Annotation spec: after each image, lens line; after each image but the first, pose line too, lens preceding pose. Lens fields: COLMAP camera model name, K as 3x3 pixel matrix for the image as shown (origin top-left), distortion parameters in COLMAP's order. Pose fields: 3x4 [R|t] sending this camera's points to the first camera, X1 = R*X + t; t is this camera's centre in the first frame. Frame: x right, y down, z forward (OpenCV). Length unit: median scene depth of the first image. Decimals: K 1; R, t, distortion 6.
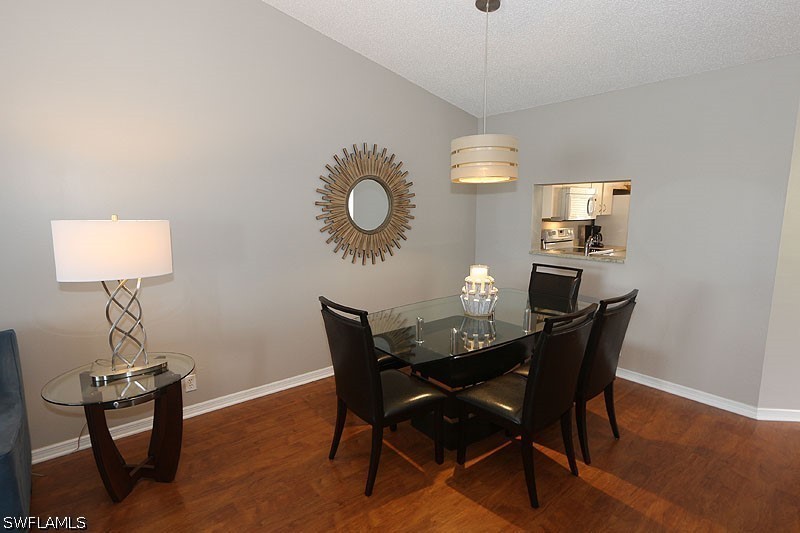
lens RADIAL K [[402.7, 0, 401.7], [0, 402.7, 263.9], [0, 0, 1]] dist [-0.006297, 0.000083]
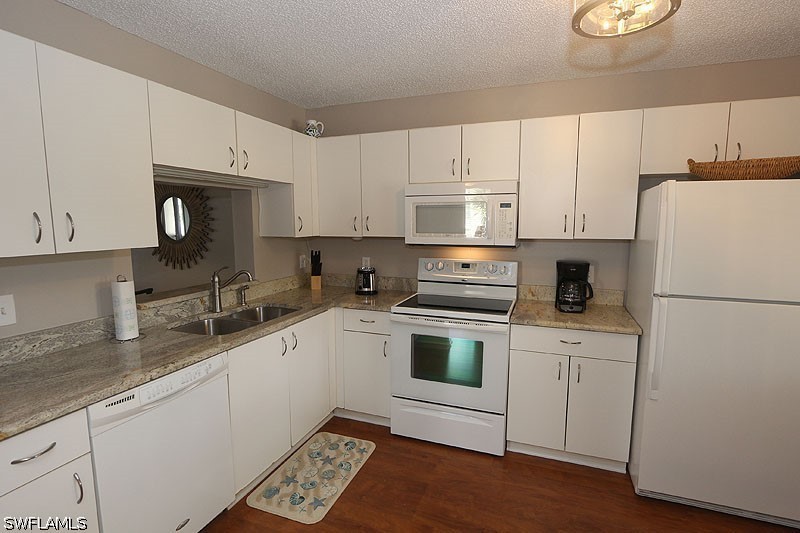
lens RADIAL K [[402.7, 0, 404.3], [0, 402.7, 267.1], [0, 0, 1]] dist [-0.006297, 0.000083]
pose [[0.516225, 0.104352, -0.850072, 1.308466], [-0.116662, 0.991866, 0.050913, -0.148456], [0.848470, 0.072889, 0.524199, 0.999331]]
